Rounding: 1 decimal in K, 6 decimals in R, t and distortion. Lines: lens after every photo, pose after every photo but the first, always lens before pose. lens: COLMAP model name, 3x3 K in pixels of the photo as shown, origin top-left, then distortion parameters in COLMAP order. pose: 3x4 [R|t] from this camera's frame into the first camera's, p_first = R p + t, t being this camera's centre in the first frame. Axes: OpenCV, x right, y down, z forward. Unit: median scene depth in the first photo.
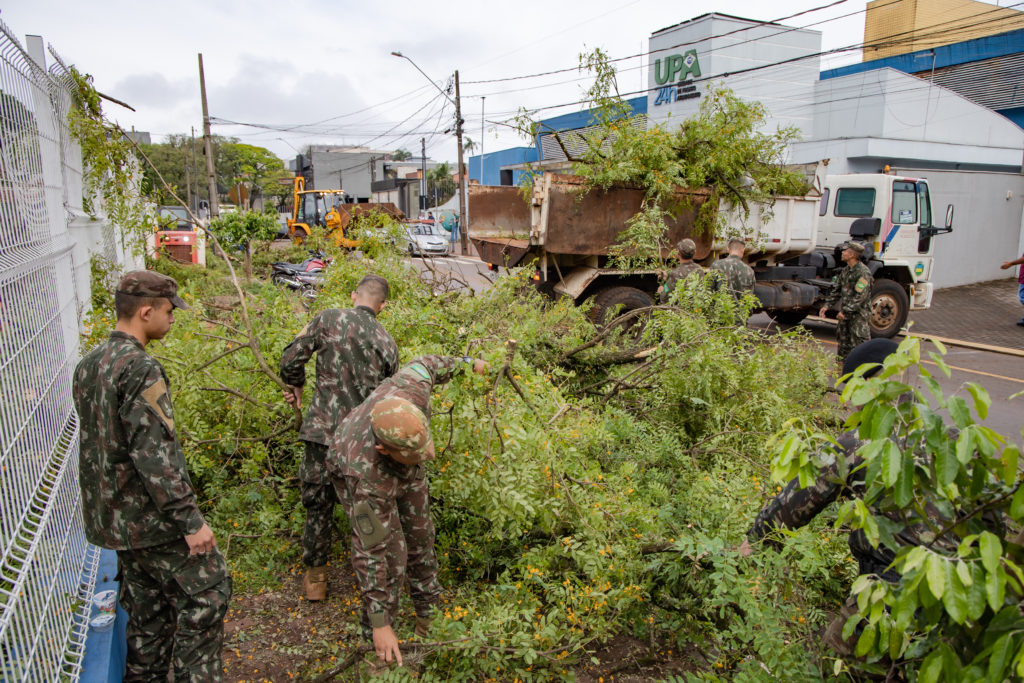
lens RADIAL K [[698.1, 0, 512.0], [0, 698.1, 341.5], [0, 0, 1]] dist [-0.086632, 0.052901]
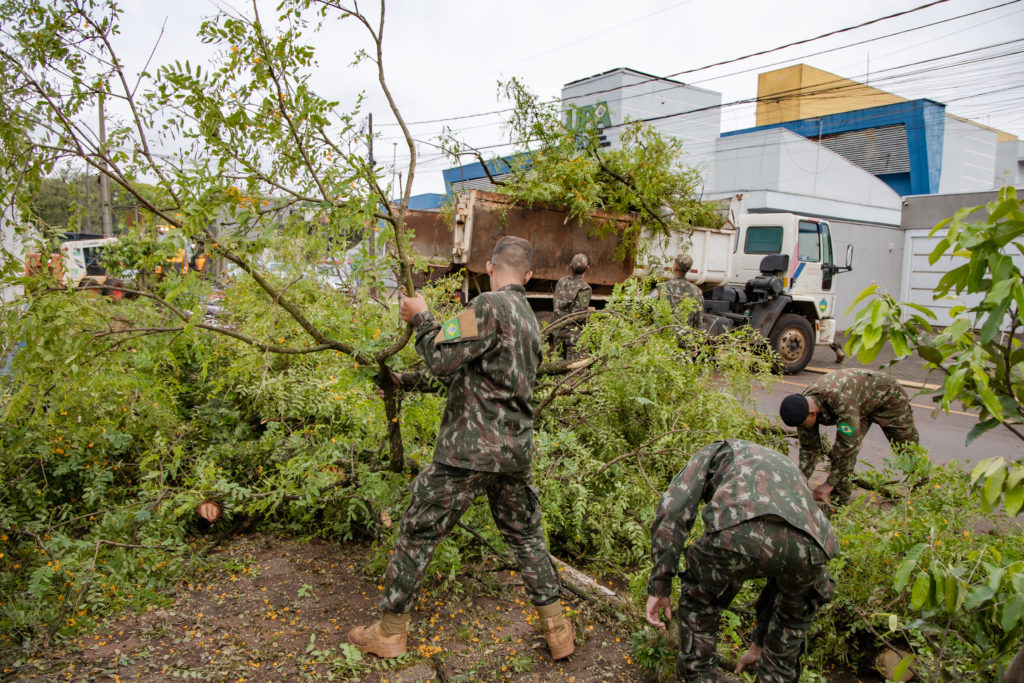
lens RADIAL K [[693.9, 0, 512.0], [0, 693.9, 341.5], [0, 0, 1]] dist [-0.088116, 0.052927]
pose [[0.990399, 0.018373, 0.137011, -0.018006], [-0.007749, 0.996948, -0.077677, 0.035857], [-0.138020, 0.075870, 0.987519, 0.039464]]
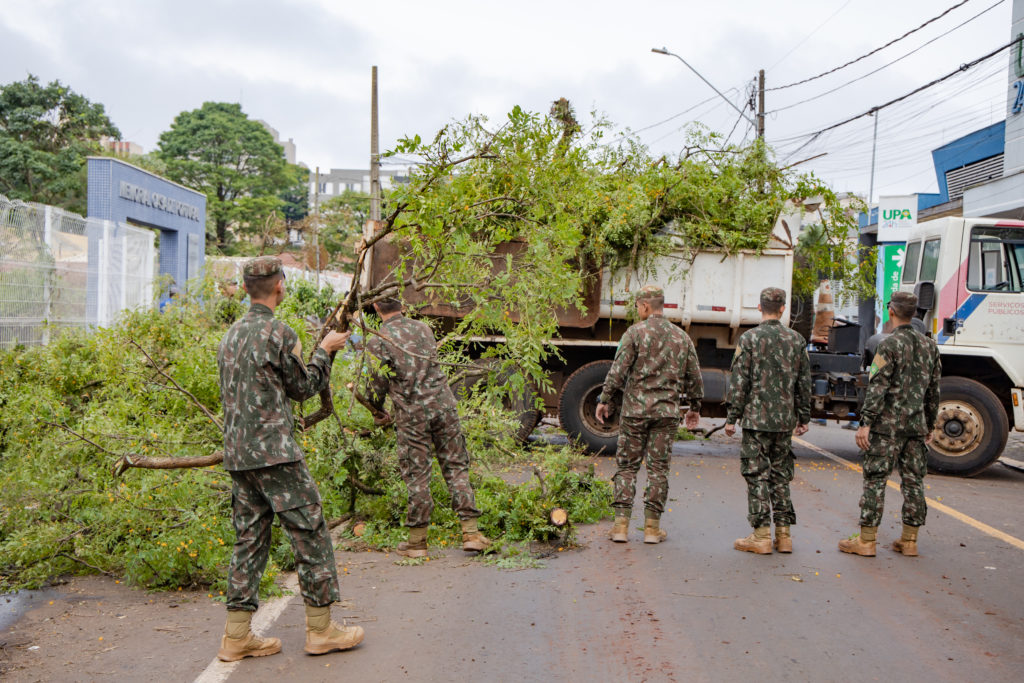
lens RADIAL K [[1384.5, 0, 512.0], [0, 1384.5, 341.5], [0, 0, 1]] dist [0.225026, 0.008525]
pose [[0.888221, 0.035314, -0.458057, 0.824461], [-0.113708, 0.982918, -0.144713, 0.122200], [0.445123, 0.180622, 0.877064, -0.378198]]
